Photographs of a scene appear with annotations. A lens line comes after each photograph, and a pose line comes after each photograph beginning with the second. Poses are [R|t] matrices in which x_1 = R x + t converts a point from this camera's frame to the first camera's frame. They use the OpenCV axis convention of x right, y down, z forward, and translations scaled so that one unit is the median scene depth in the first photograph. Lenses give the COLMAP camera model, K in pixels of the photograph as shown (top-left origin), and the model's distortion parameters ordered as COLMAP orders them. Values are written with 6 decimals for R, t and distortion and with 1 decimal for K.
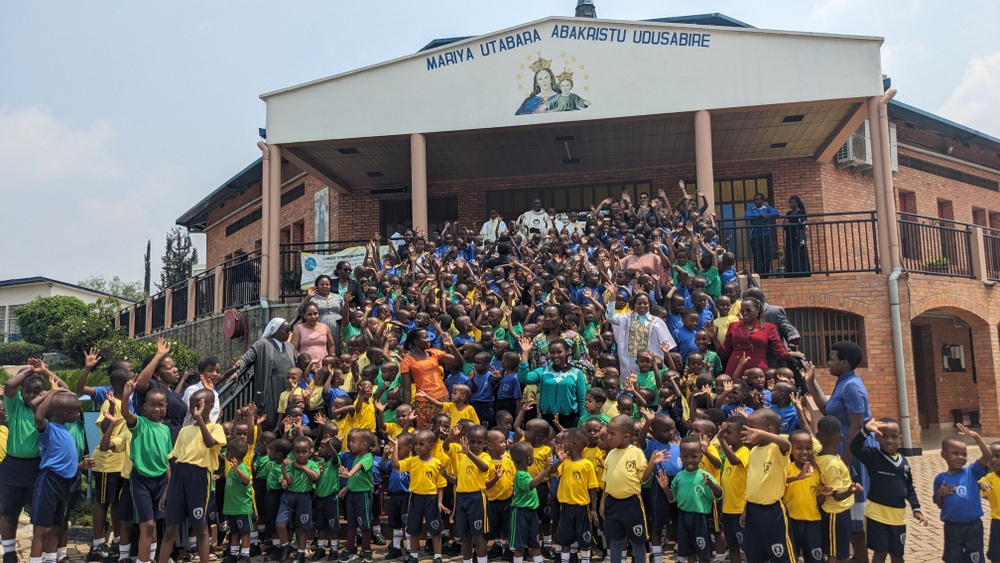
lens RADIAL K [[795.8, 0, 502.4], [0, 795.8, 272.2], [0, 0, 1]] dist [0.022748, -0.048256]
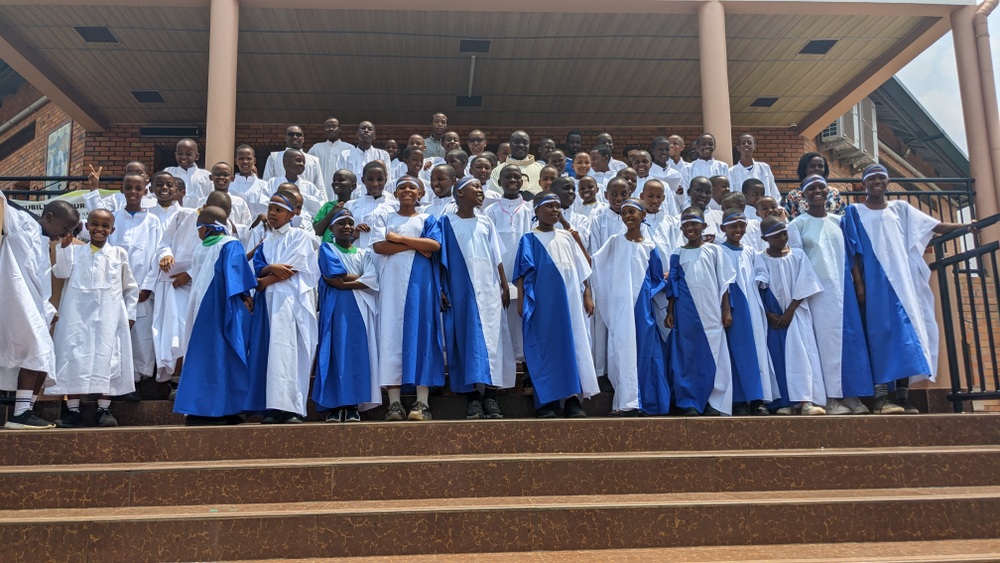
lens RADIAL K [[795.8, 0, 498.8], [0, 795.8, 280.8], [0, 0, 1]] dist [0.022748, -0.048256]
pose [[0.971761, 0.049533, 0.230710, -0.040638], [-0.039408, 0.998056, -0.048290, 0.046462], [-0.232653, 0.037834, 0.971824, 0.428545]]
